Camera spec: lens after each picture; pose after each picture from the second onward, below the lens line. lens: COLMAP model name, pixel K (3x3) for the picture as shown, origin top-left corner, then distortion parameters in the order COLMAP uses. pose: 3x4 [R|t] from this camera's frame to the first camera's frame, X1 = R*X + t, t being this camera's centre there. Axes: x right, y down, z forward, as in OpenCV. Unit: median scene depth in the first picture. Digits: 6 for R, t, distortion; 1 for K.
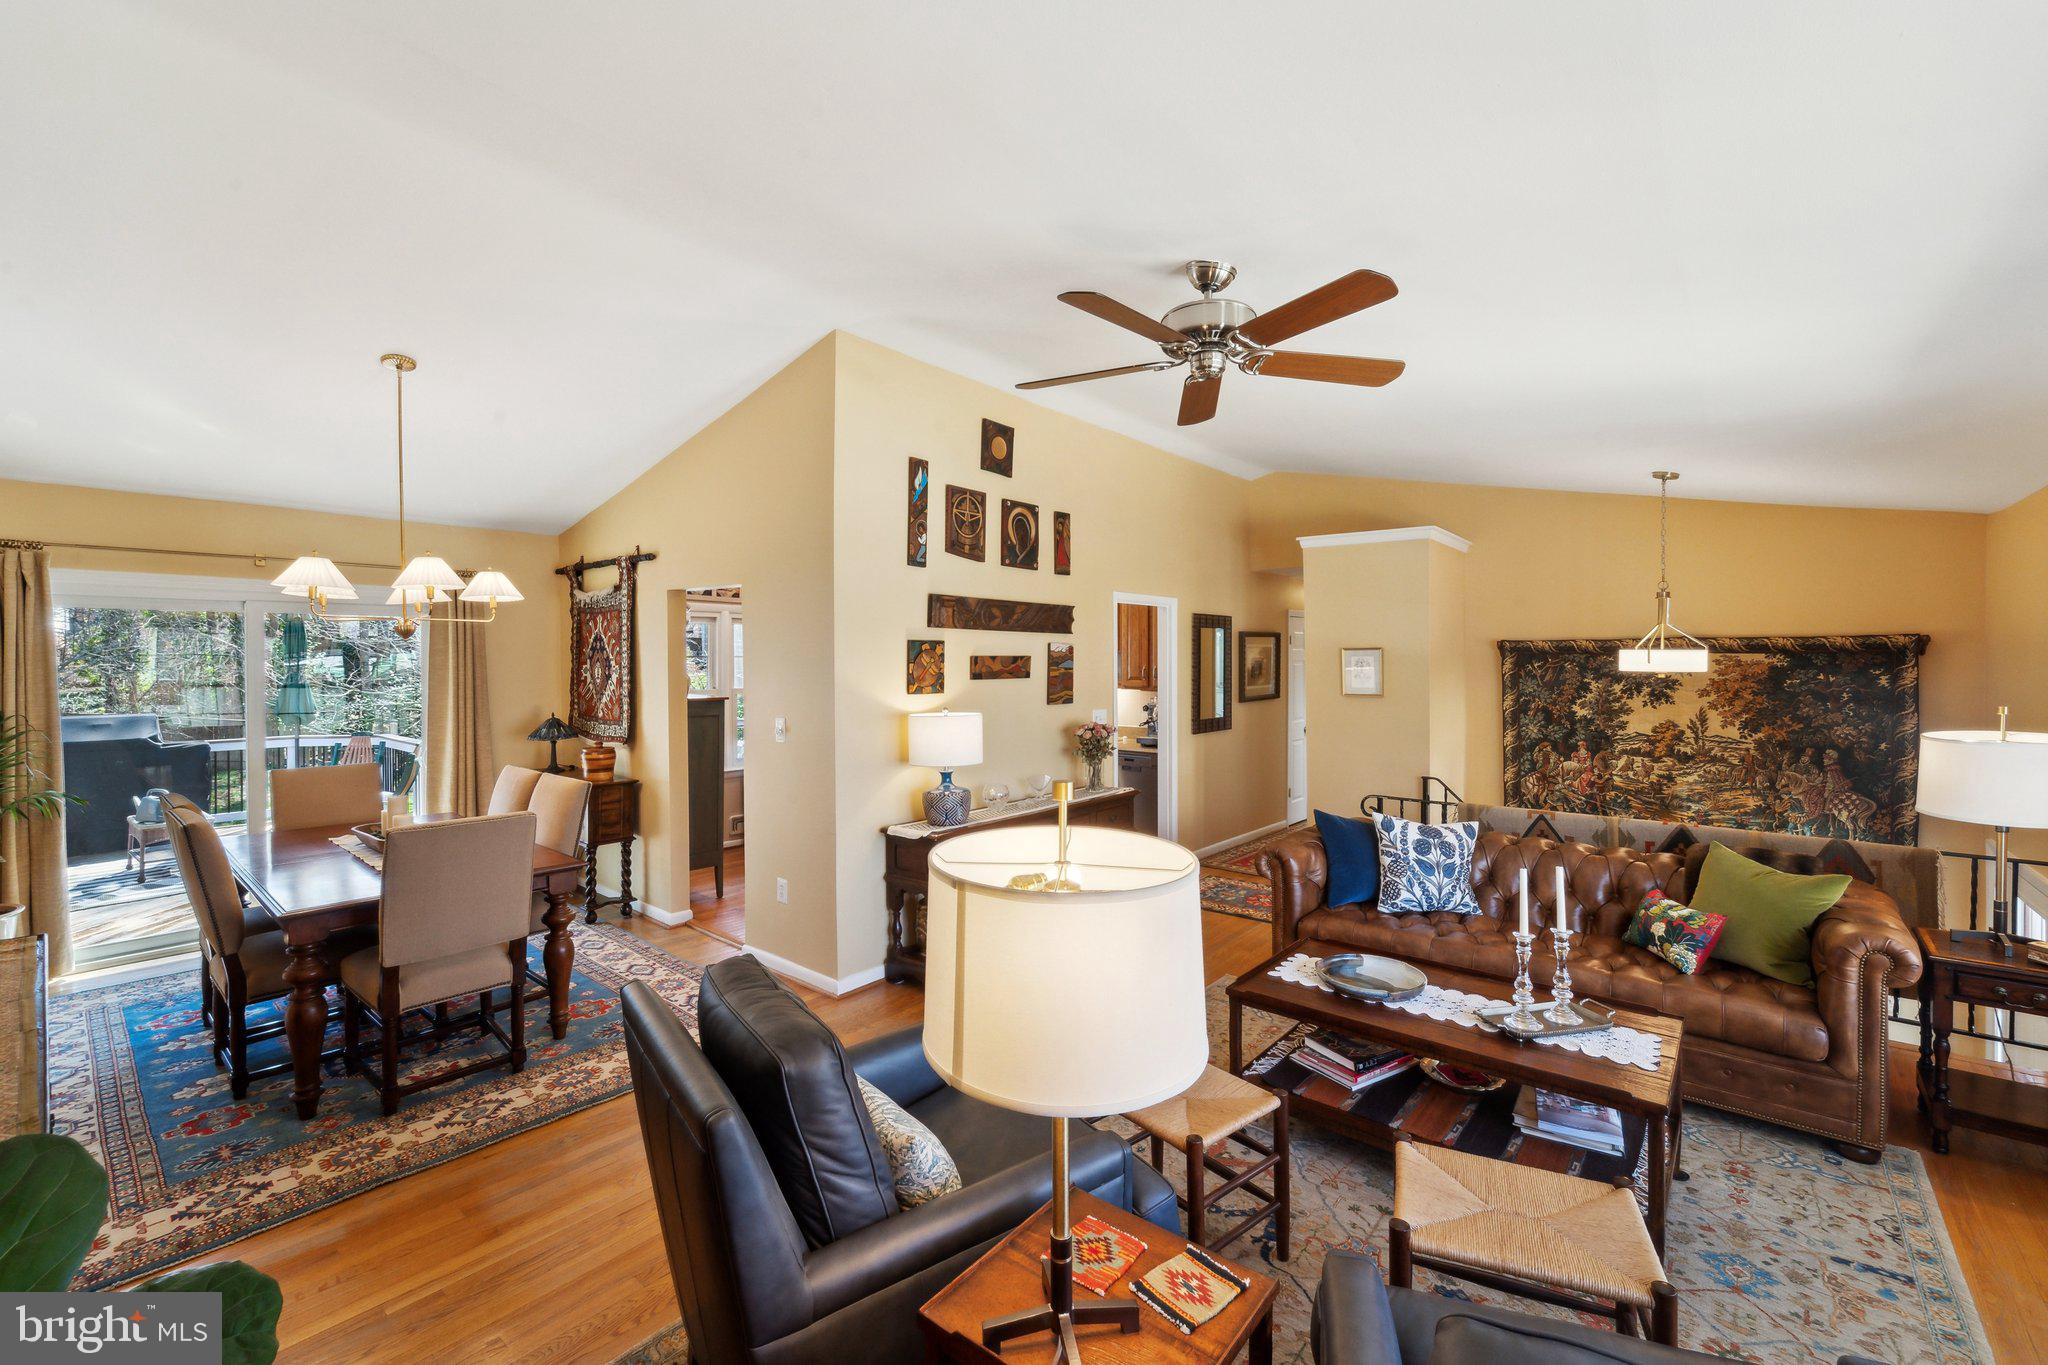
lens RADIAL K [[836.1, 0, 1022.7], [0, 836.1, 690.6], [0, 0, 1]] dist [0.001315, -0.000454]
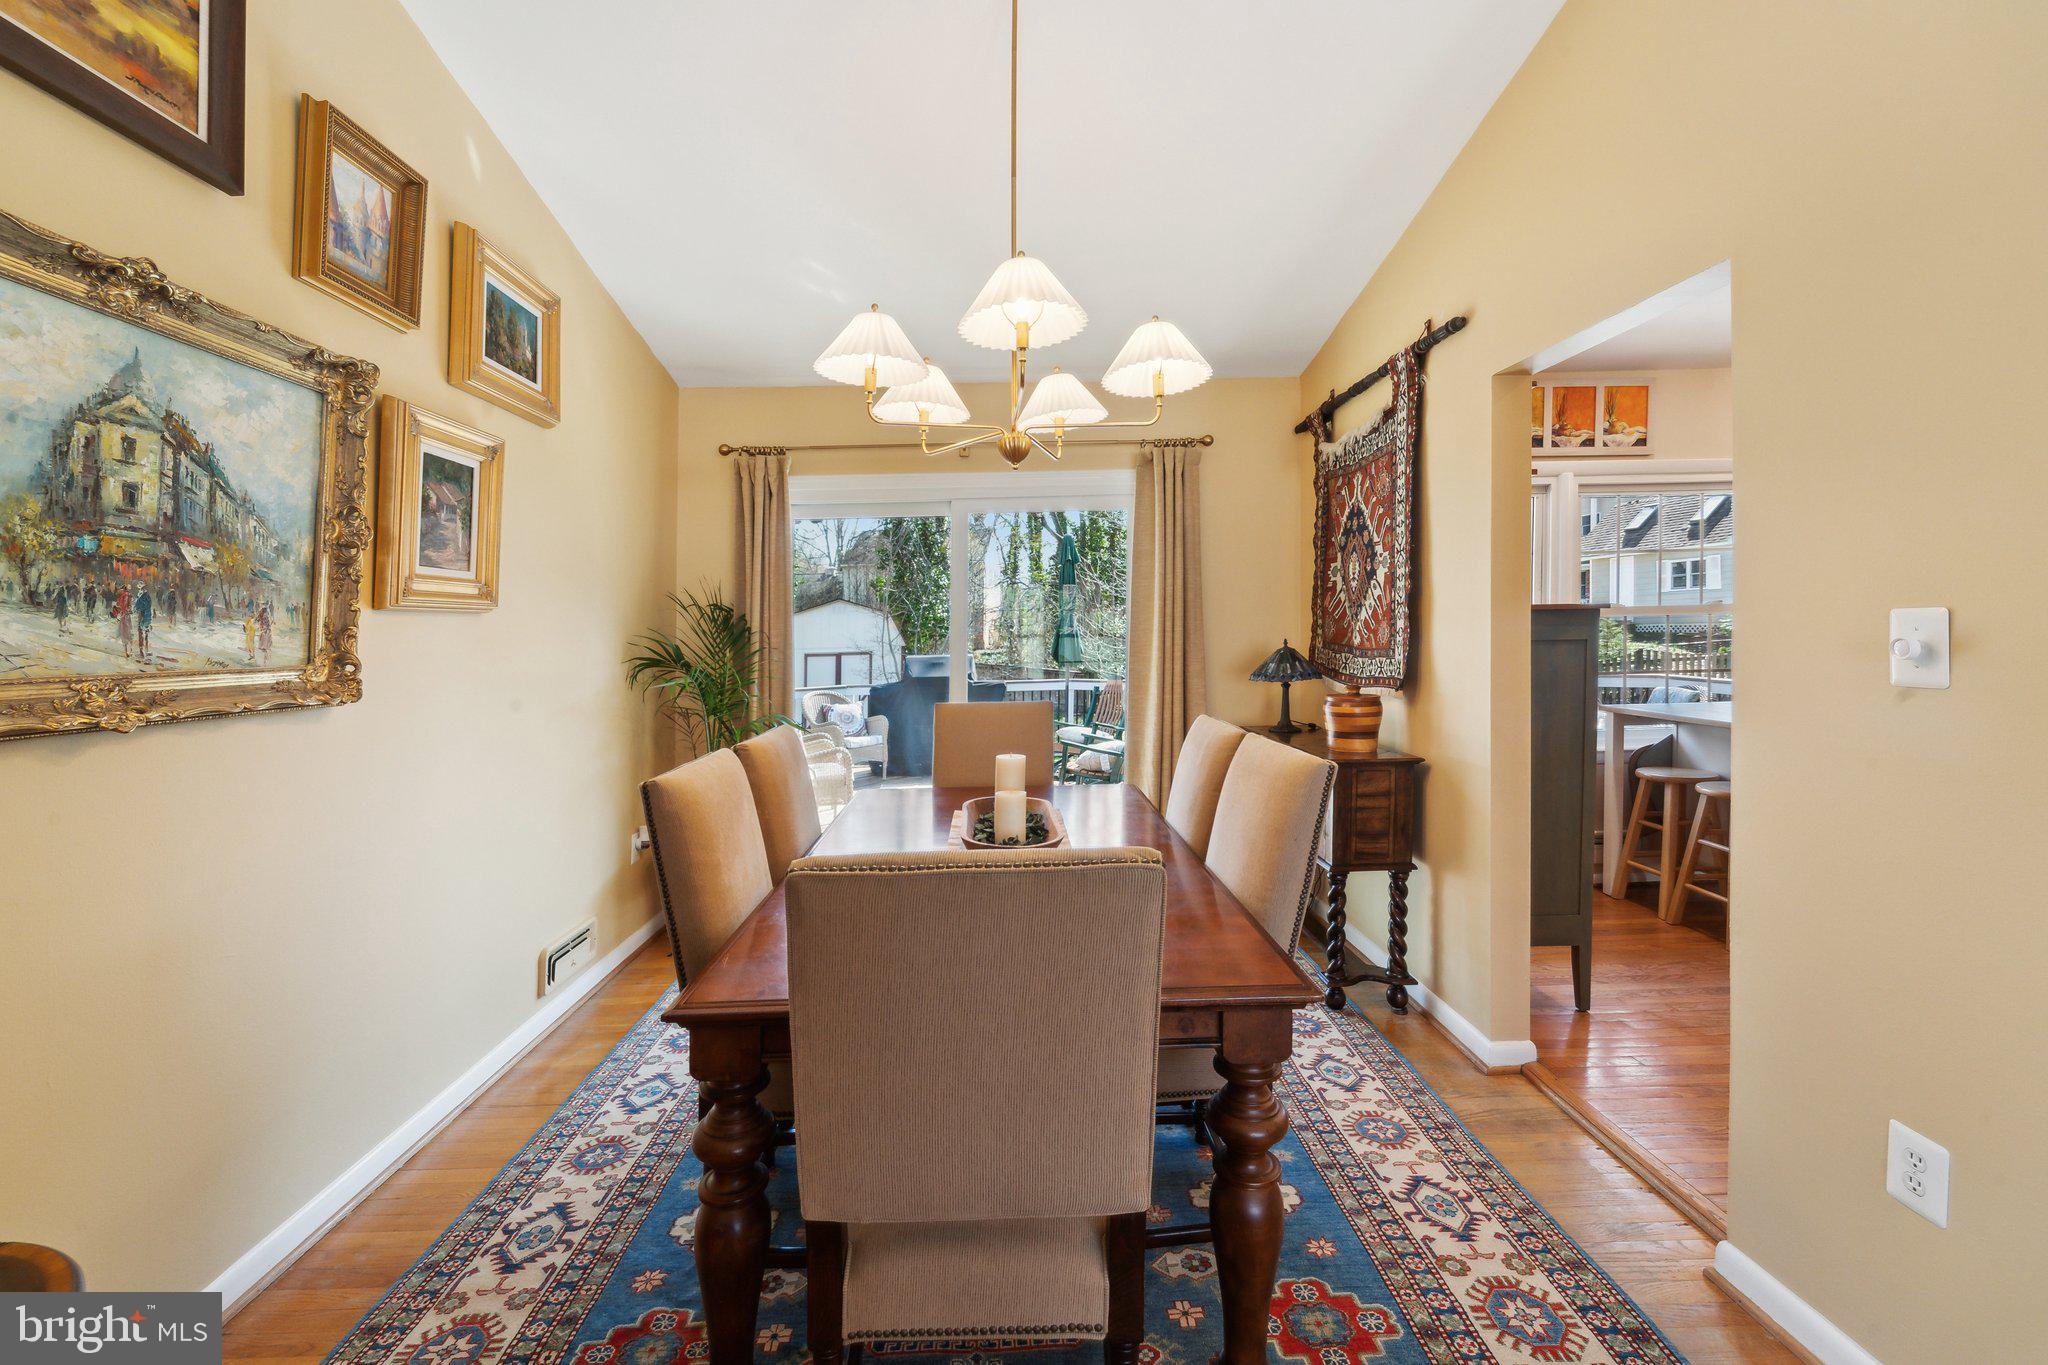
lens RADIAL K [[867.1, 0, 1031.1], [0, 867.1, 679.8], [0, 0, 1]] dist [0.002635, 0.000015]
pose [[0.678292, 0.025266, -0.734358, -0.226407], [-0.003582, 0.999510, 0.031080, 0.041123], [0.734784, -0.018451, 0.678051, 0.446568]]
